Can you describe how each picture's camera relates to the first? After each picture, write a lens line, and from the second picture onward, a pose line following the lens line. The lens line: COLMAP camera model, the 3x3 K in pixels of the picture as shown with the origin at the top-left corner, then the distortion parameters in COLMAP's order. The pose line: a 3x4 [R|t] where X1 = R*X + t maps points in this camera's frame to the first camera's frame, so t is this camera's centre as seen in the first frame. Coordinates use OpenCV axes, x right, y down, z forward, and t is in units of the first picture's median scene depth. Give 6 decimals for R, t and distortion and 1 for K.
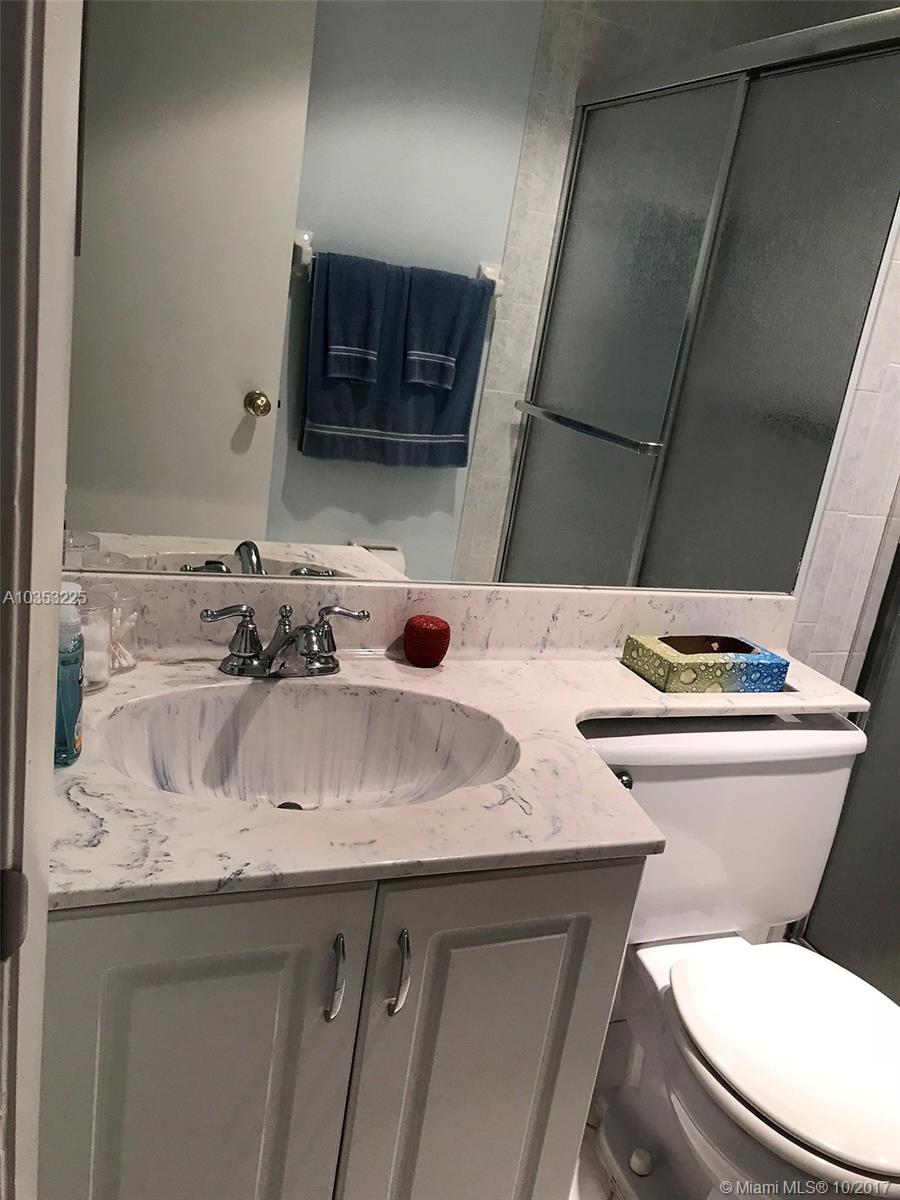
lens RADIAL K [[983.2, 0, 441.6], [0, 983.2, 601.2], [0, 0, 1]] dist [0.037236, -0.044251]
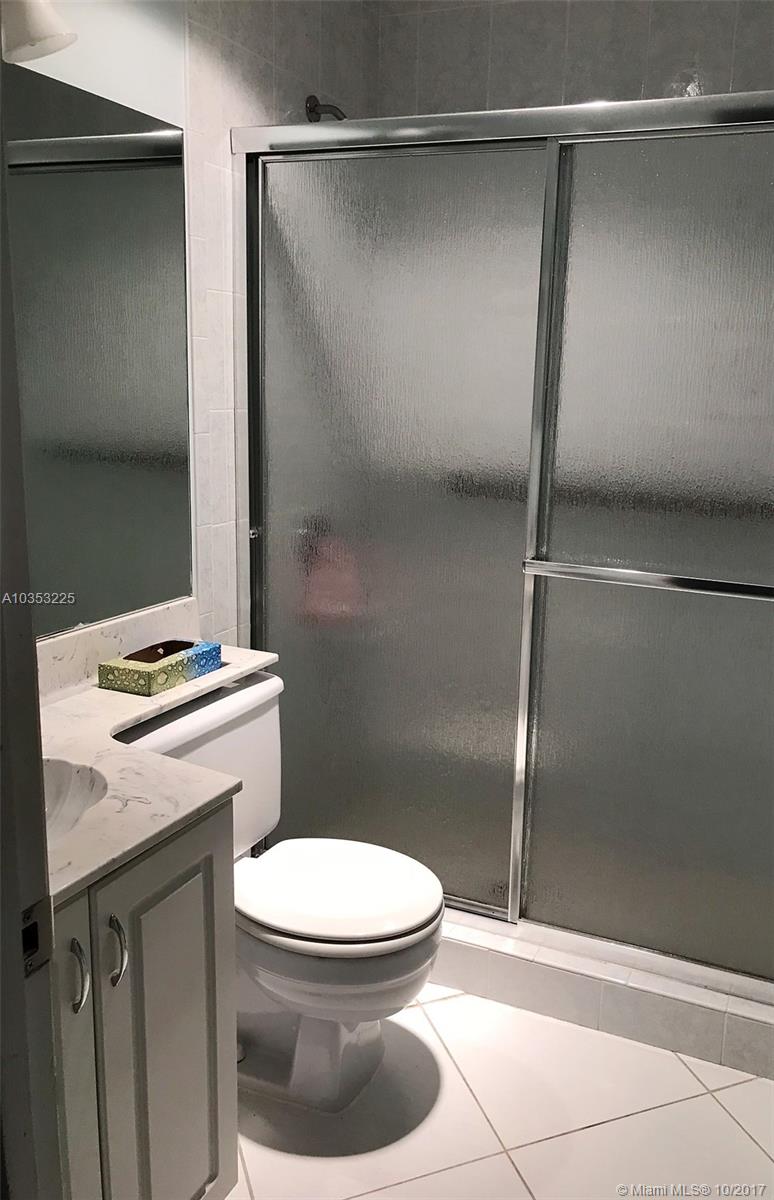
lens RADIAL K [[1091.9, 0, 390.9], [0, 1091.9, 596.5], [0, 0, 1]] dist [0.007586, -0.001892]
pose [[0.721367, -0.272949, 0.636497, -0.399364], [0.279206, 0.955679, 0.093389, -0.072869], [-0.633777, 0.110346, 0.765605, -0.275446]]
